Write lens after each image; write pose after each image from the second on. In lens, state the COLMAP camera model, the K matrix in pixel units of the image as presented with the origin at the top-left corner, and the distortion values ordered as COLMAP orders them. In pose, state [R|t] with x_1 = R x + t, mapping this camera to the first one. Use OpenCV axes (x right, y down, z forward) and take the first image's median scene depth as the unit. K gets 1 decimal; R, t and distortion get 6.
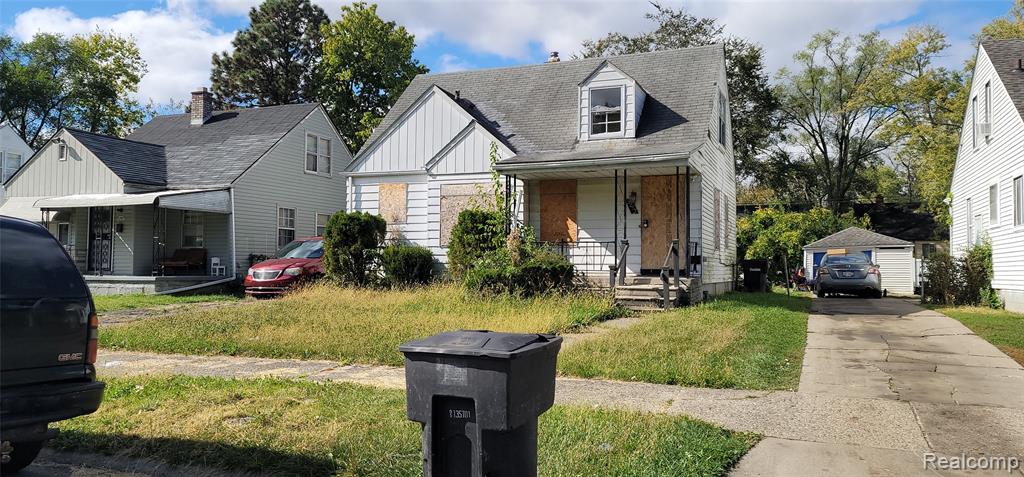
lens RADIAL K [[745.8, 0, 509.4], [0, 745.8, 238.7], [0, 0, 1]] dist [0.047837, -0.000740]
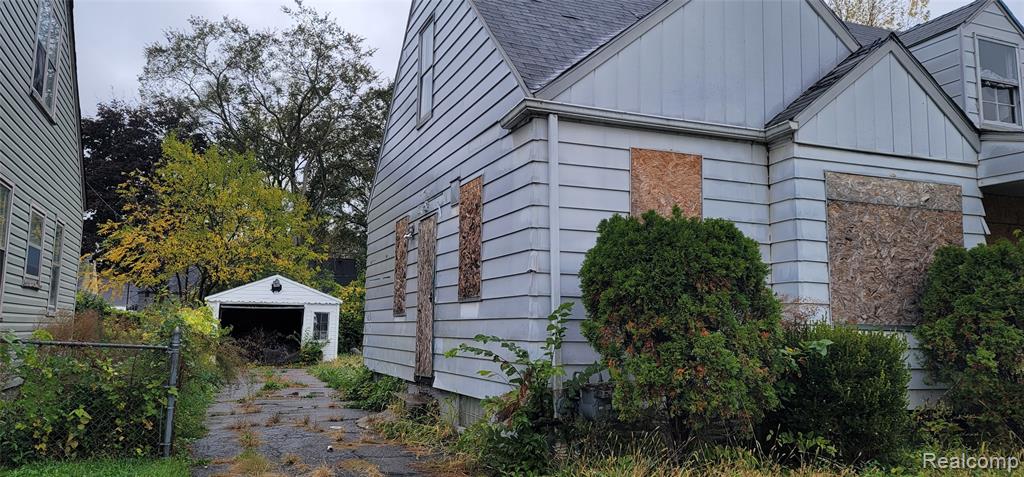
lens RADIAL K [[745.8, 0, 505.9], [0, 745.8, 235.7], [0, 0, 1]] dist [0.047837, -0.000740]
pose [[0.722586, 0.088235, 0.685627, -0.497779], [-0.035465, 0.995246, -0.090704, 0.004909], [-0.690371, 0.041226, 0.722280, 0.837890]]
